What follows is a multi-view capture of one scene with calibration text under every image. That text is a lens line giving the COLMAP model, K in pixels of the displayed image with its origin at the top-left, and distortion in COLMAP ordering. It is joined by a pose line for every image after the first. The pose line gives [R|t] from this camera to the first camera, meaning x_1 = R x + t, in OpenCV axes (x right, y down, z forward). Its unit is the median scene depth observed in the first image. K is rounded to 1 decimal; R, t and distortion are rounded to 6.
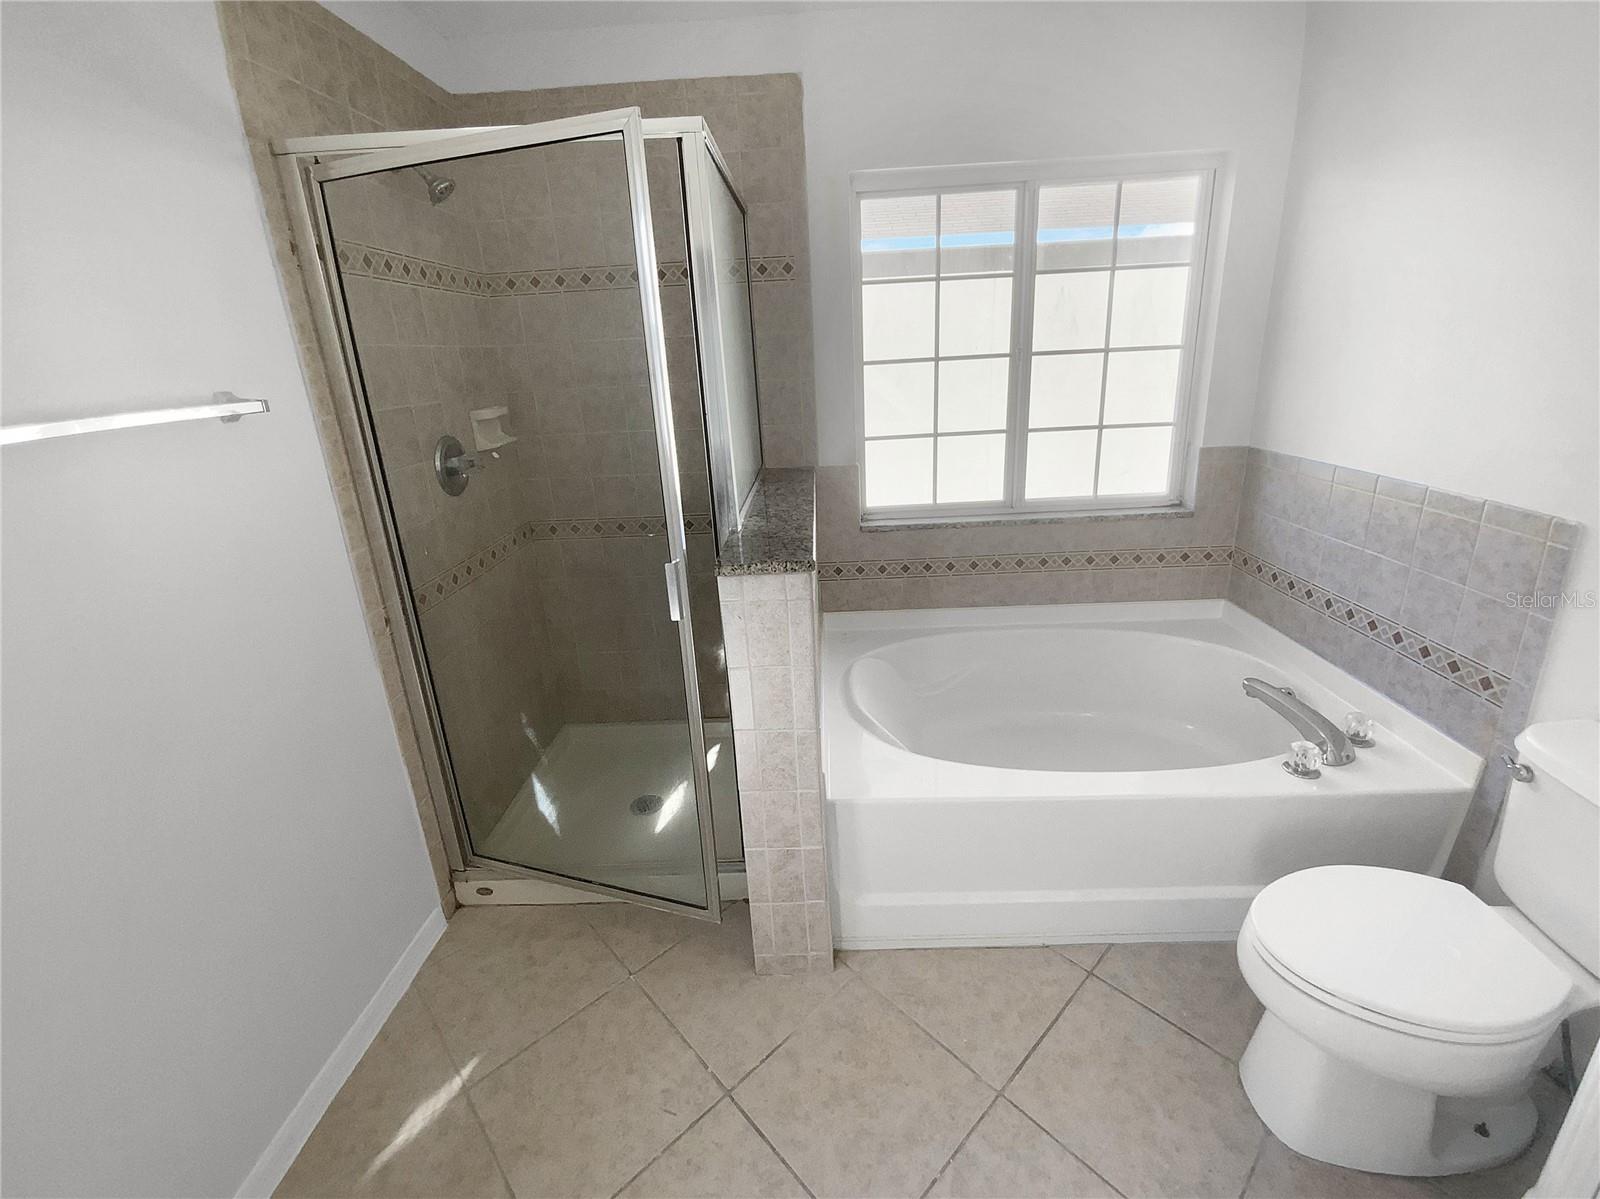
lens RADIAL K [[685.9, 0, 795.0], [0, 685.9, 560.2], [0, 0, 1]] dist [0.010095, -0.007923]
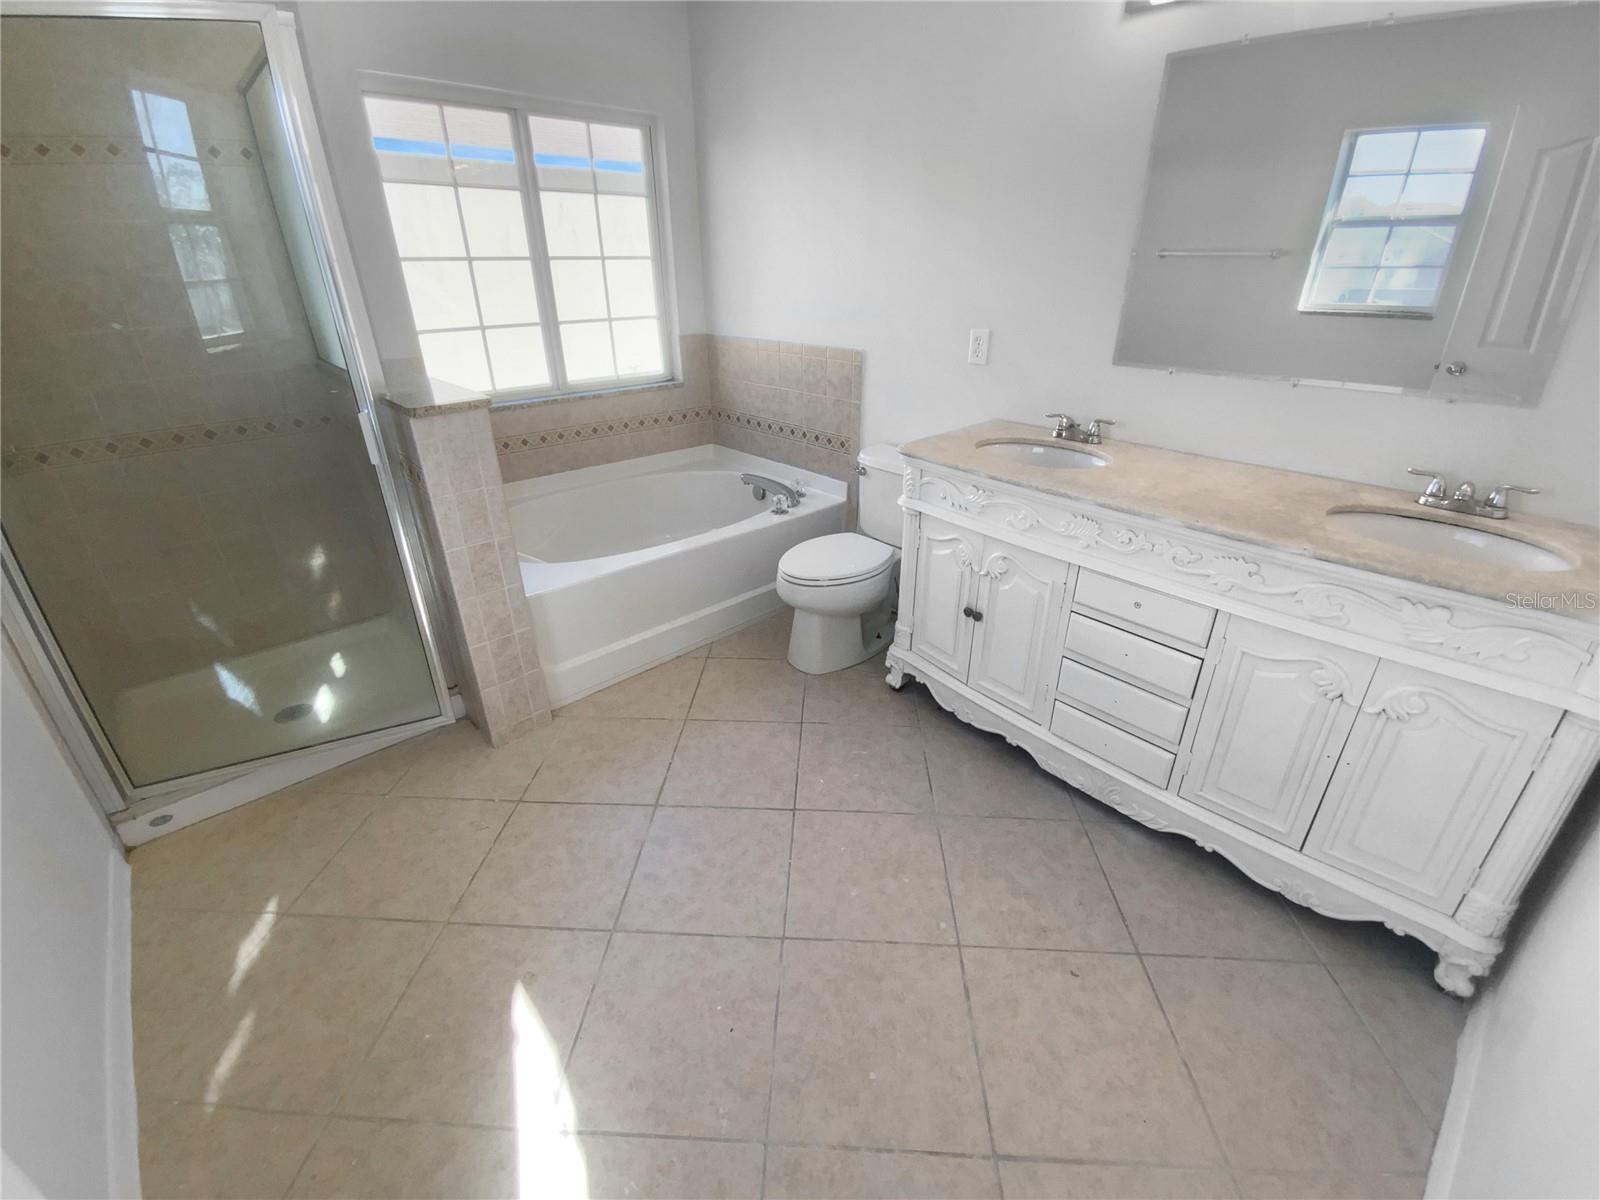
lens RADIAL K [[685.9, 0, 807.1], [0, 685.9, 585.2], [0, 0, 1]] dist [0.010095, -0.007923]
pose [[0.714009, -0.256034, 0.651642, -0.379893], [0.178385, 0.966546, 0.184304, 0.164661], [-0.677030, -0.015352, 0.735795, -0.320334]]
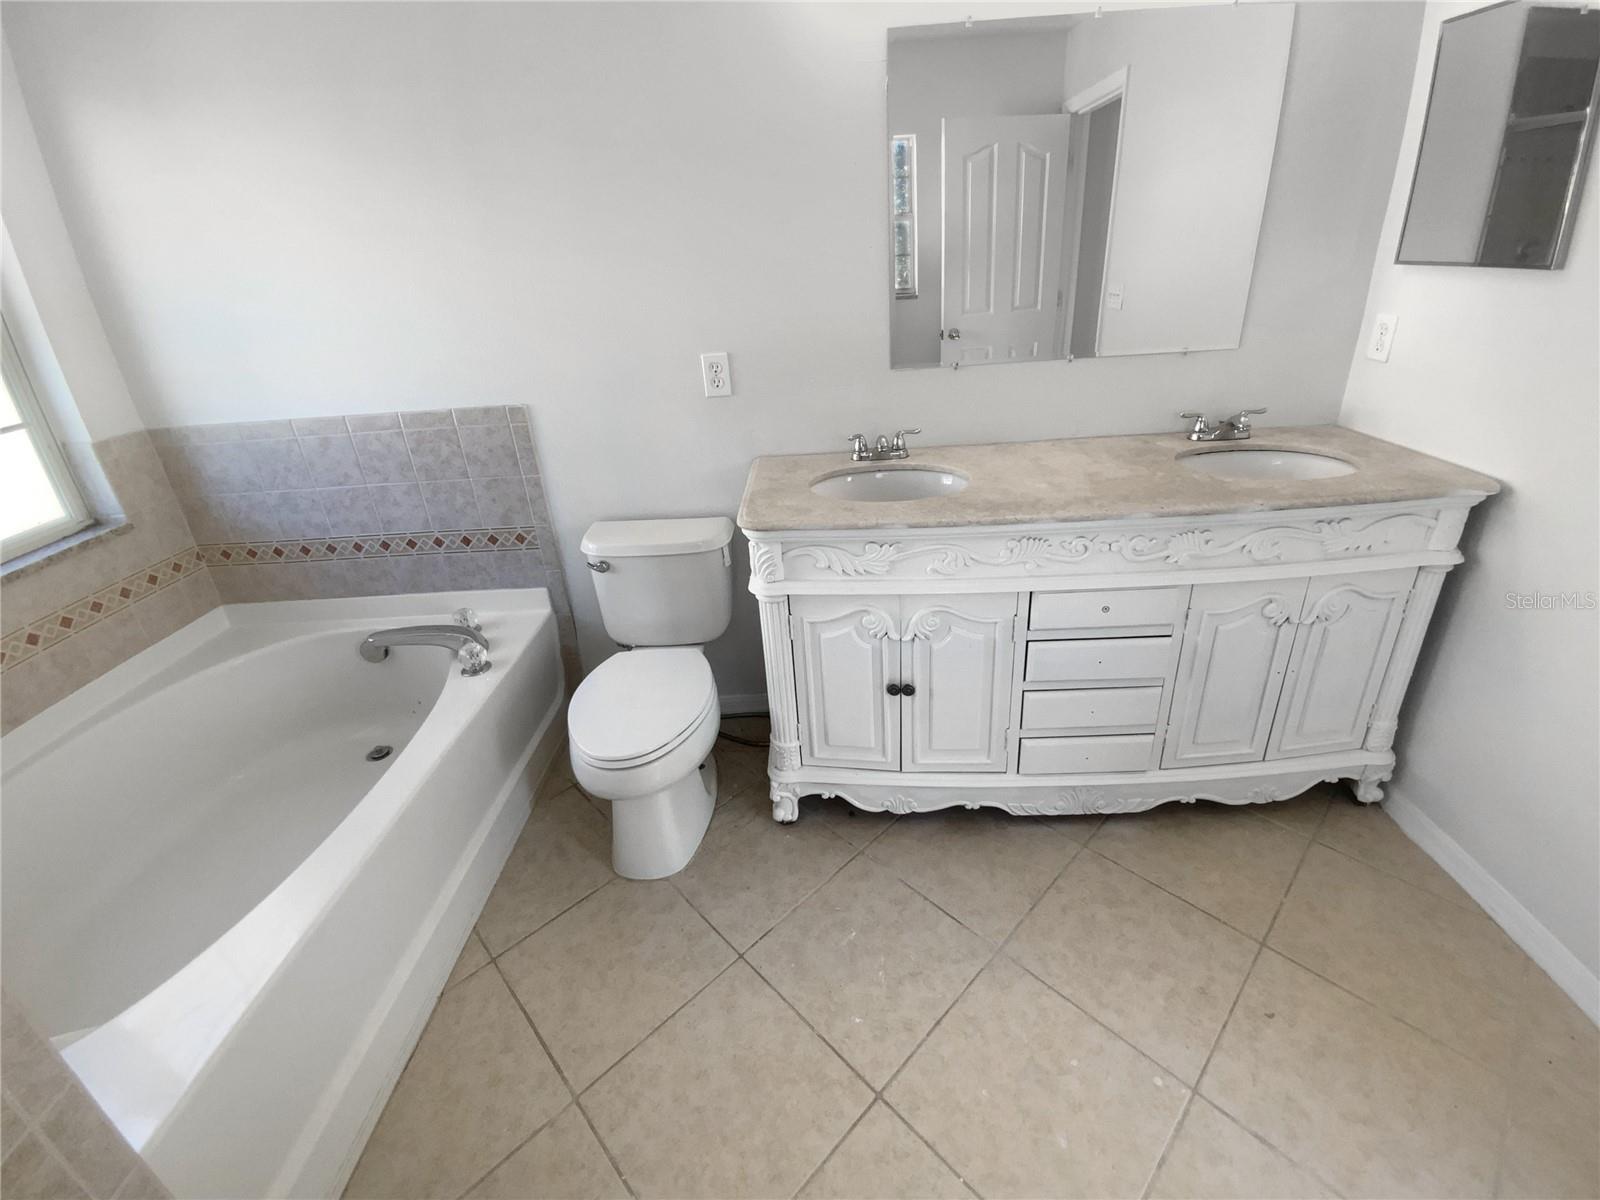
lens RADIAL K [[685.9, 0, 809.0], [0, 685.9, 554.7], [0, 0, 1]] dist [0.010095, -0.007923]
pose [[-0.017304, -0.354100, 0.935047, -0.238962], [0.354104, 0.872404, 0.336930, -0.040063], [-0.935046, 0.336934, 0.110293, 0.289163]]
